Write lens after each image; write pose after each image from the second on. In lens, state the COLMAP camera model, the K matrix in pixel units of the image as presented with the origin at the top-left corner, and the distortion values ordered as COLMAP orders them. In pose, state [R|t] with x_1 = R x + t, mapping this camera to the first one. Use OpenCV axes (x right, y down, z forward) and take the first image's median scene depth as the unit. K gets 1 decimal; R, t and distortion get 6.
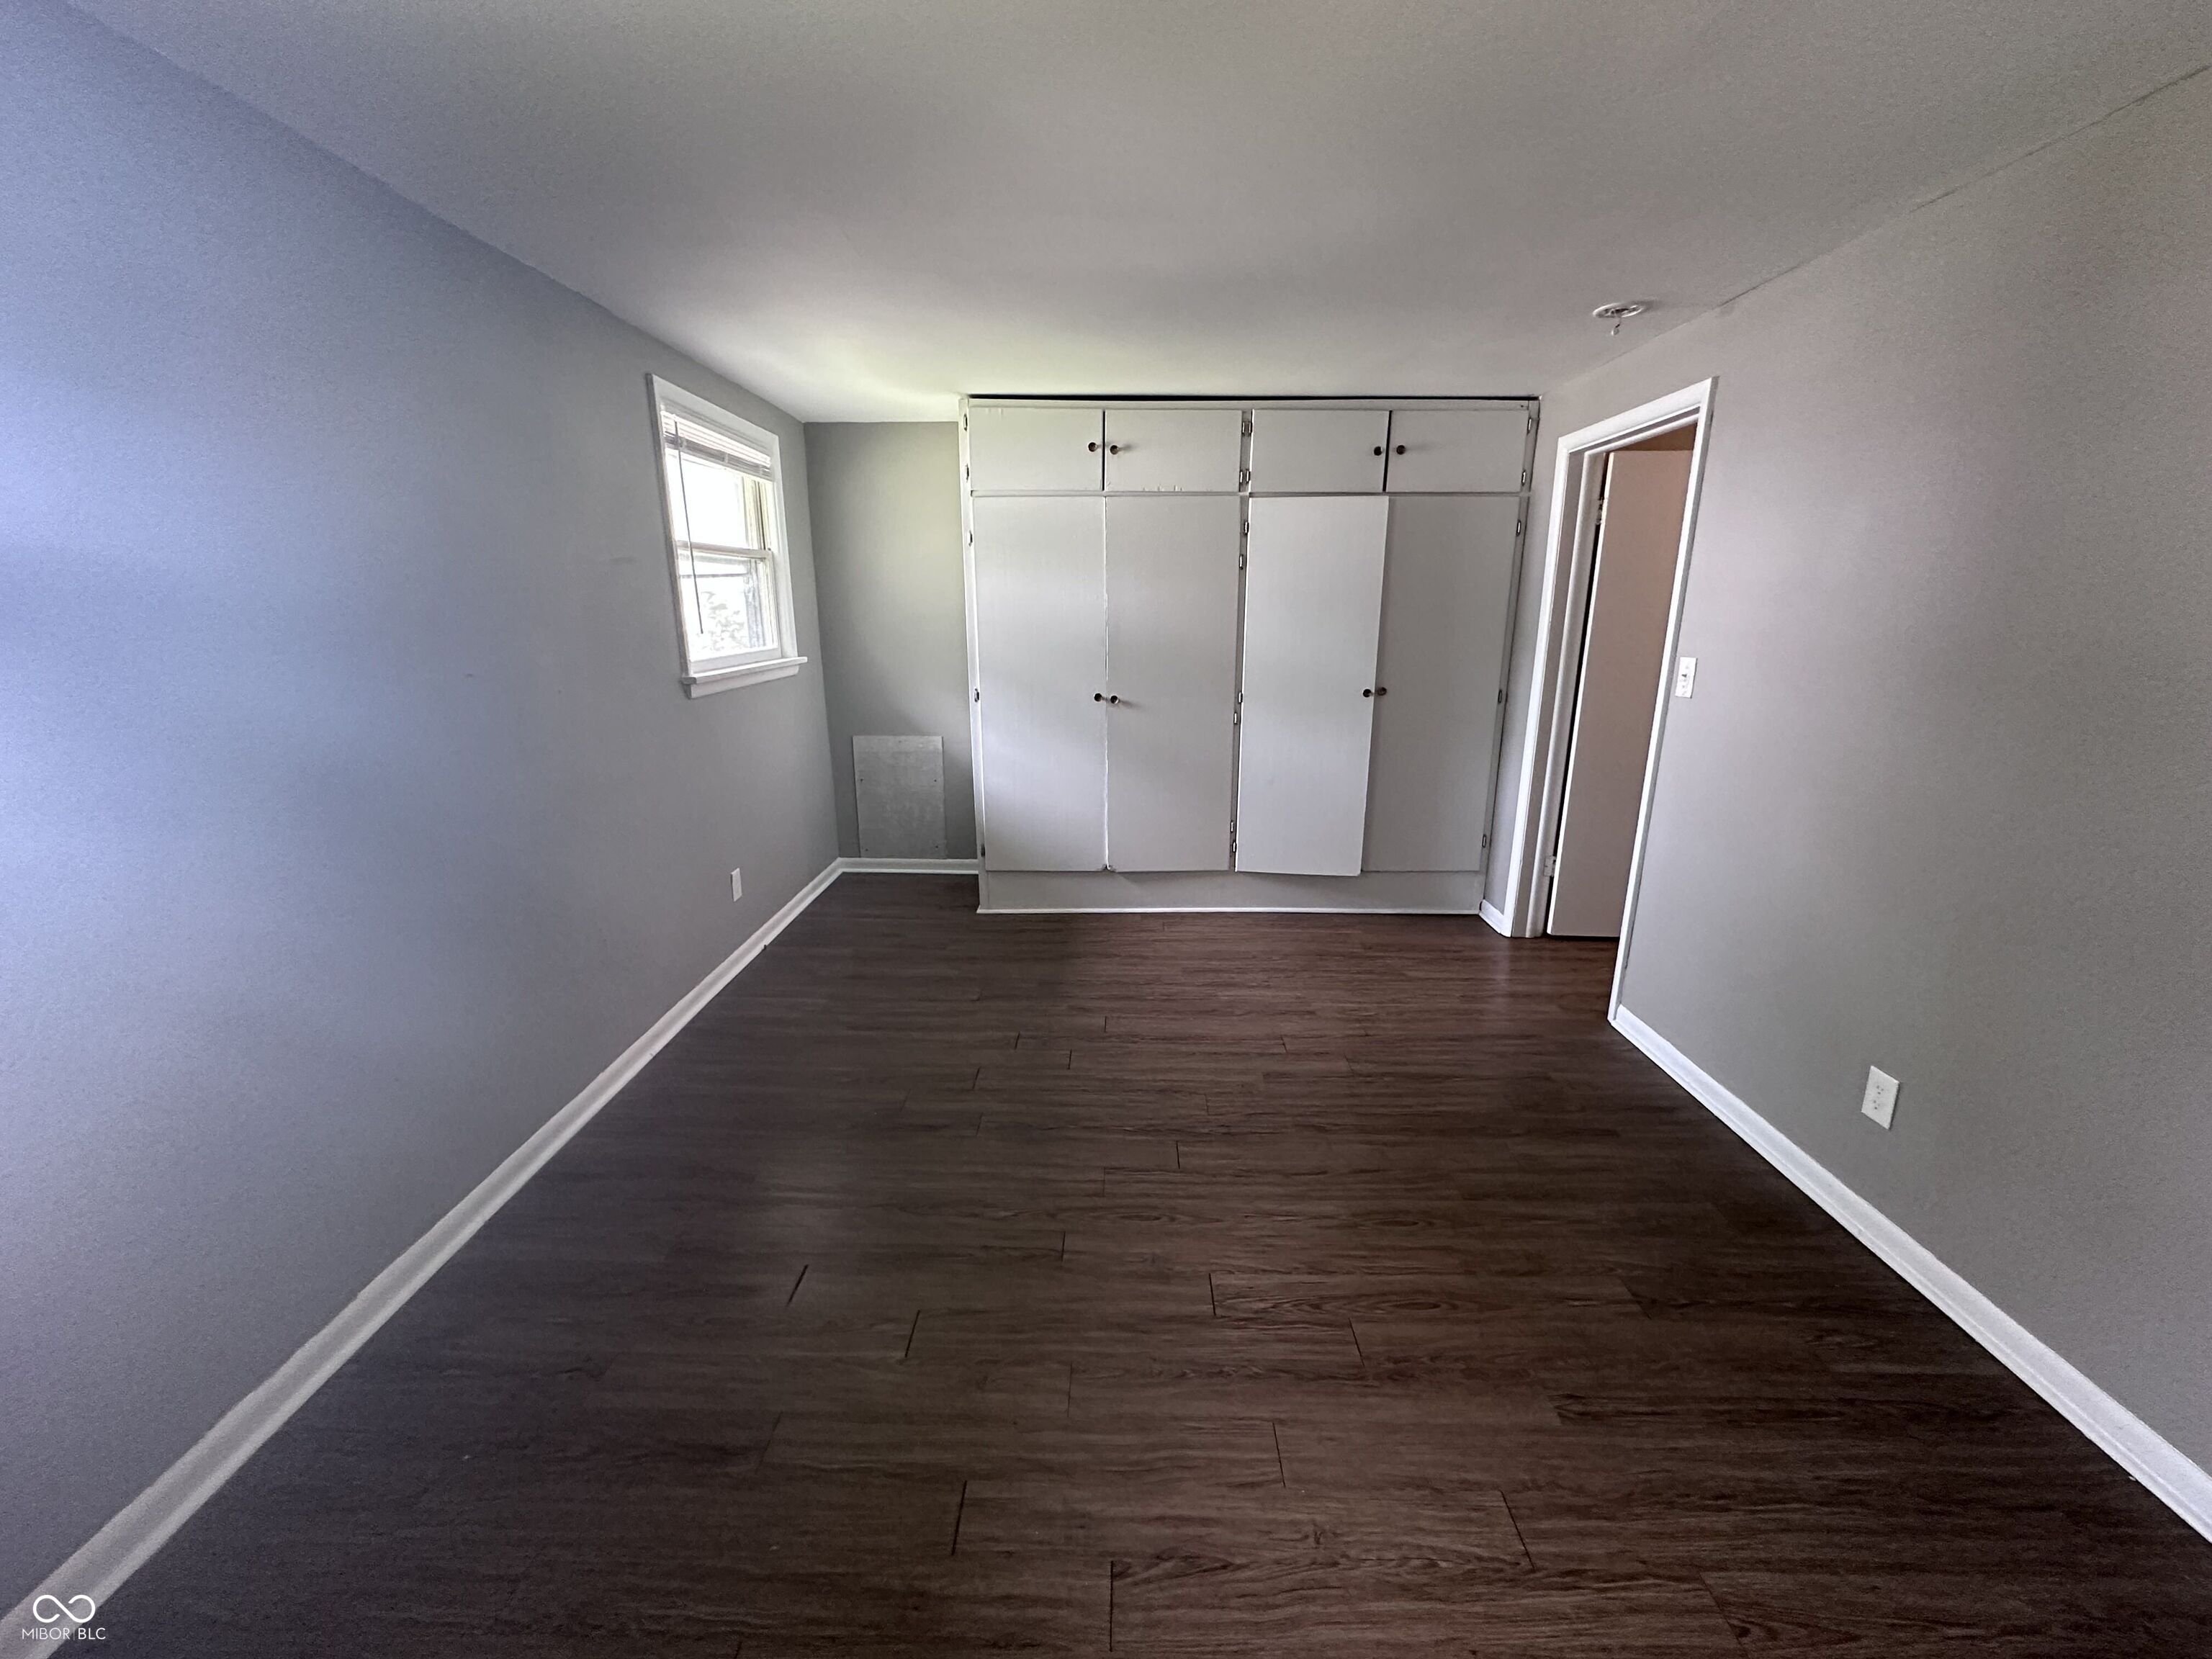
lens RADIAL K [[881.5, 0, 1106.0], [0, 881.5, 829.5], [0, 0, 1]] dist [-0.009453, -0.000124]
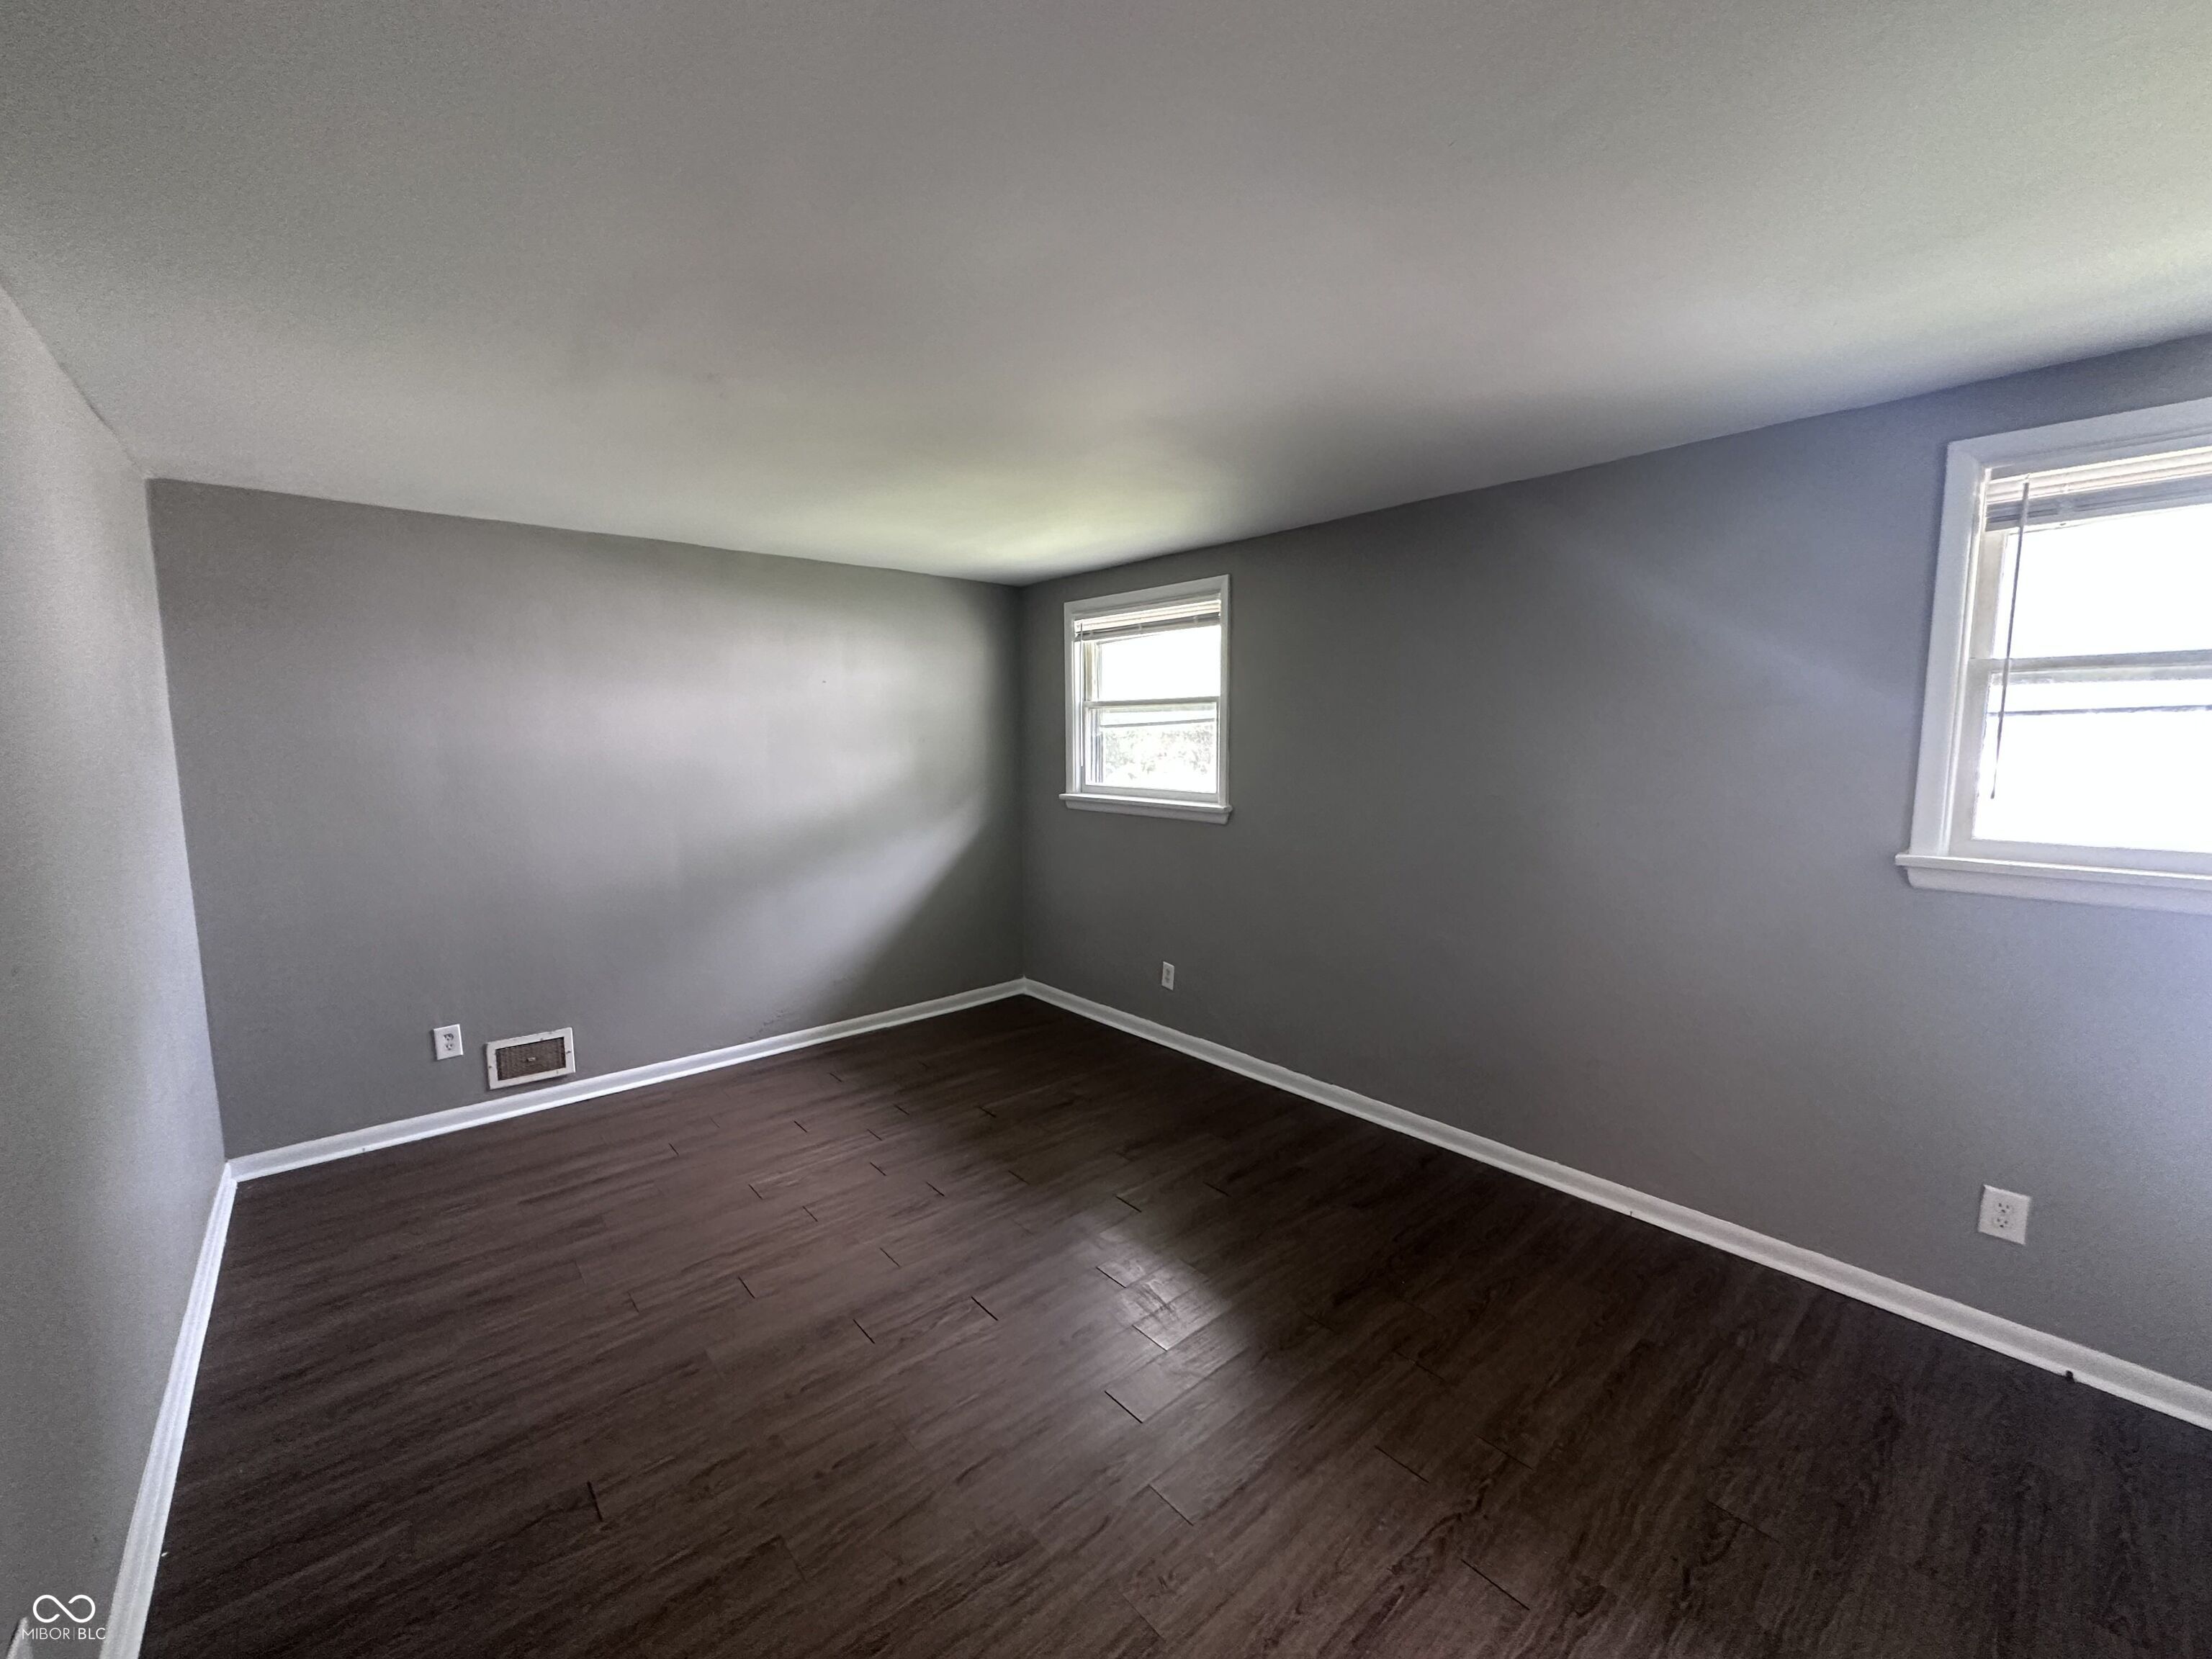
lens RADIAL K [[881.5, 0, 1106.0], [0, 881.5, 829.5], [0, 0, 1]] dist [-0.009453, -0.000124]
pose [[-0.746127, 0.078051, -0.661213, 0.772271], [-0.162953, 0.941494, 0.295016, -0.495211], [0.645554, 0.327866, -0.689756, 1.789585]]
